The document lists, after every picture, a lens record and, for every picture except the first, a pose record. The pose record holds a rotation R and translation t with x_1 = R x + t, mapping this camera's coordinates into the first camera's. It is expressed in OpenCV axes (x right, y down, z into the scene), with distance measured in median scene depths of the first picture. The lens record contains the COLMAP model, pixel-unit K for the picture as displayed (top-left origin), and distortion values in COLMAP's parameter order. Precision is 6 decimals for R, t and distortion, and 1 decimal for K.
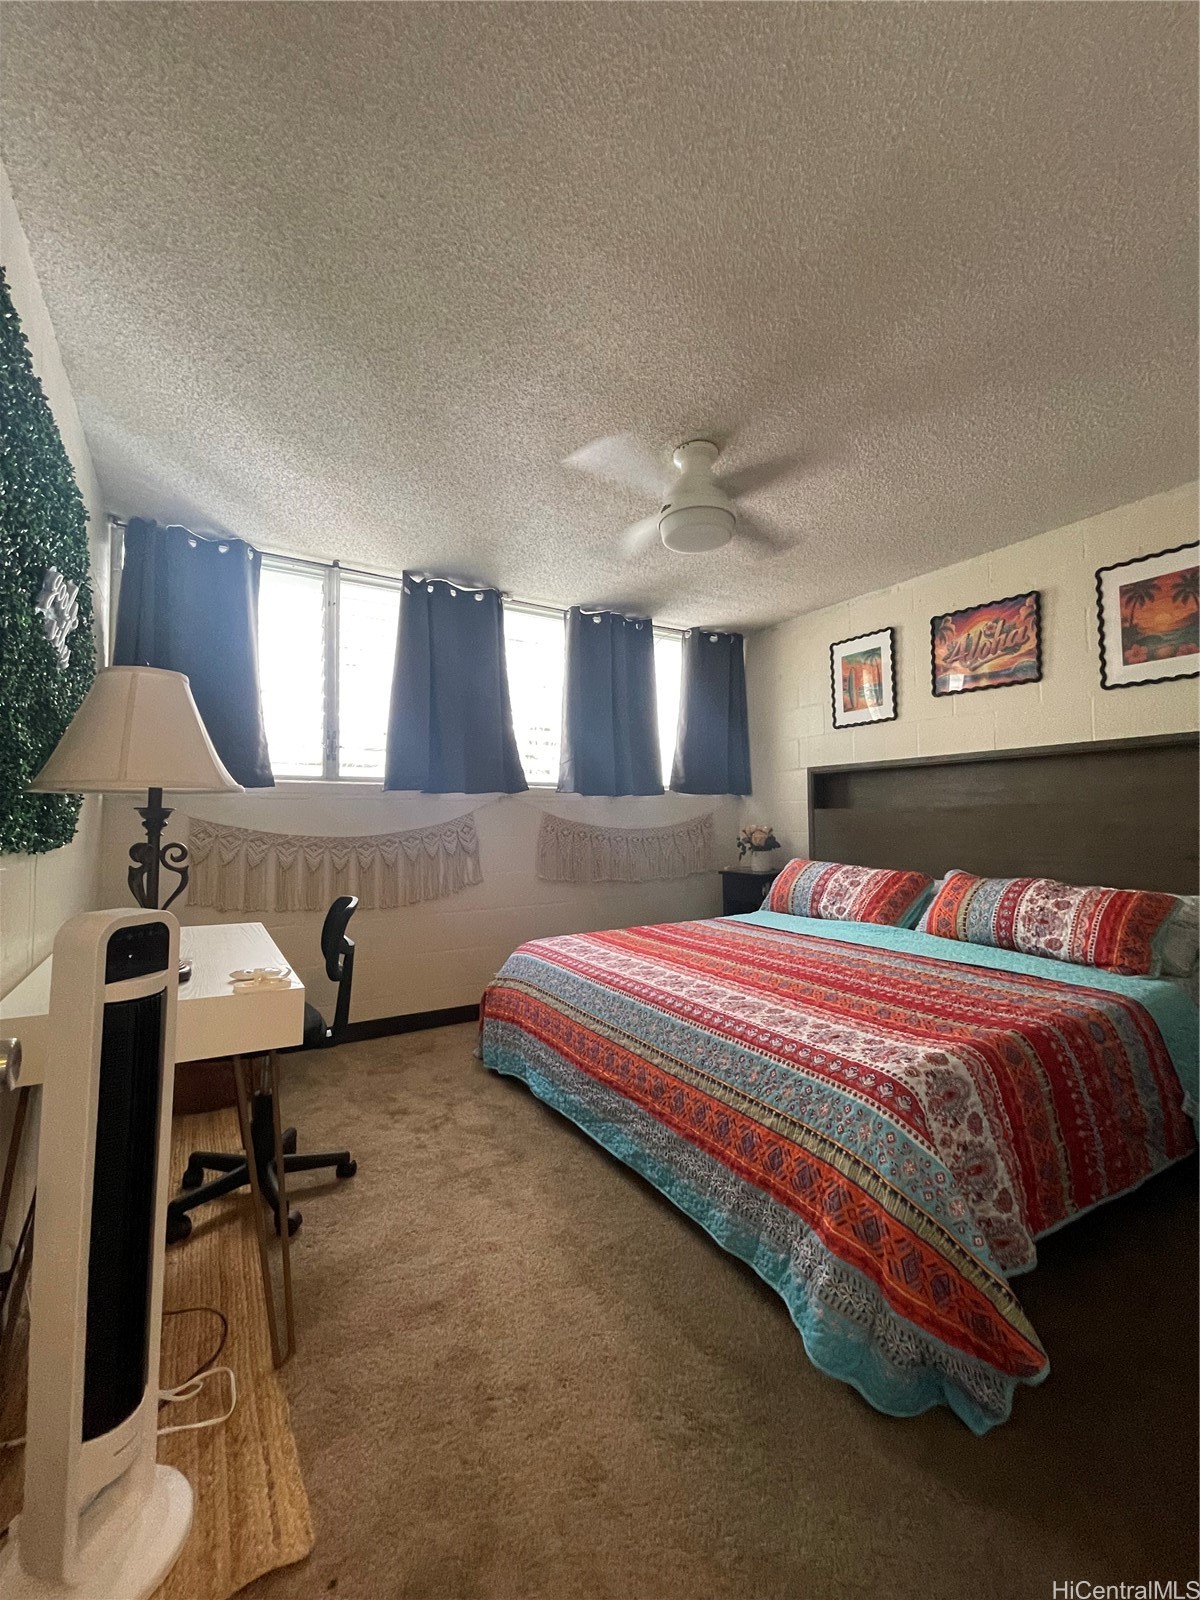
lens RADIAL K [[644.2, 0, 595.8], [0, 644.2, 799.8], [0, 0, 1]] dist [-0.007701, 0.001035]
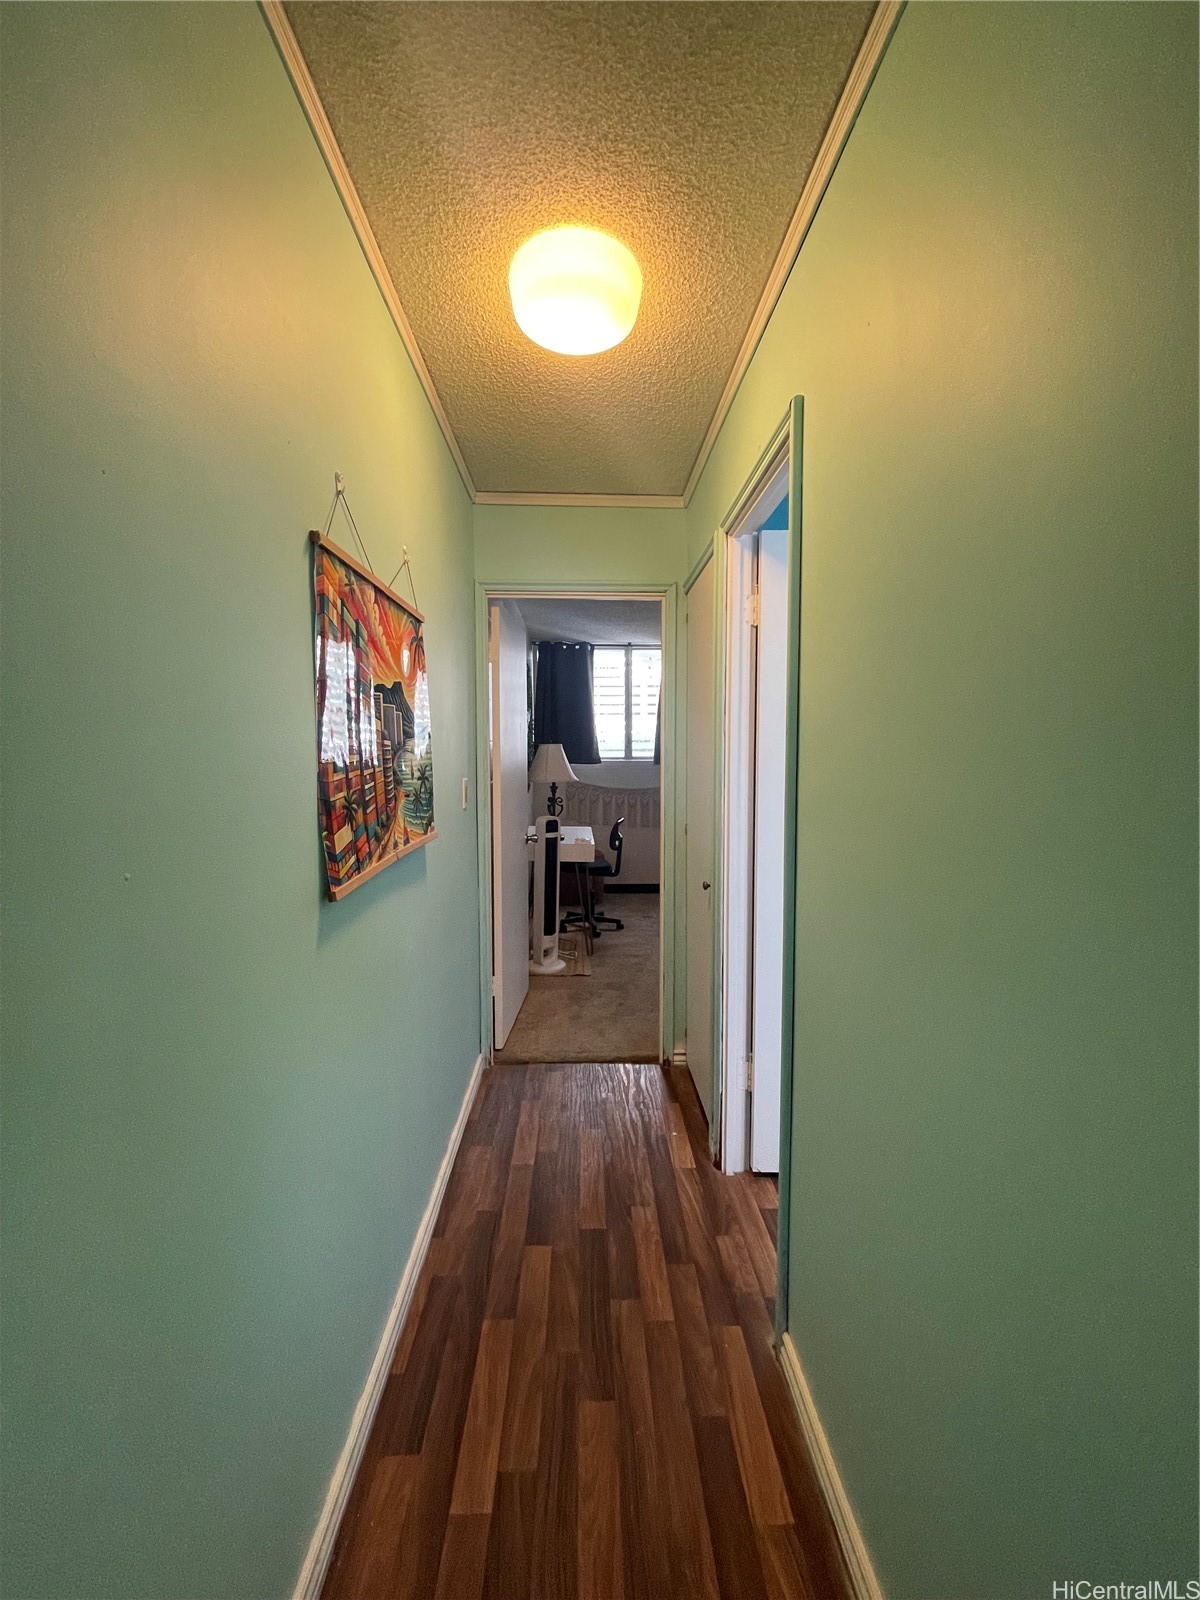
lens RADIAL K [[644.2, 0, 595.8], [0, 644.2, 799.8], [0, 0, 1]] dist [-0.007701, 0.001035]
pose [[0.862394, 0.036691, -0.504907, 0.803227], [0.016600, 0.994784, 0.100644, -0.172597], [0.505966, -0.095176, 0.857286, -1.188814]]
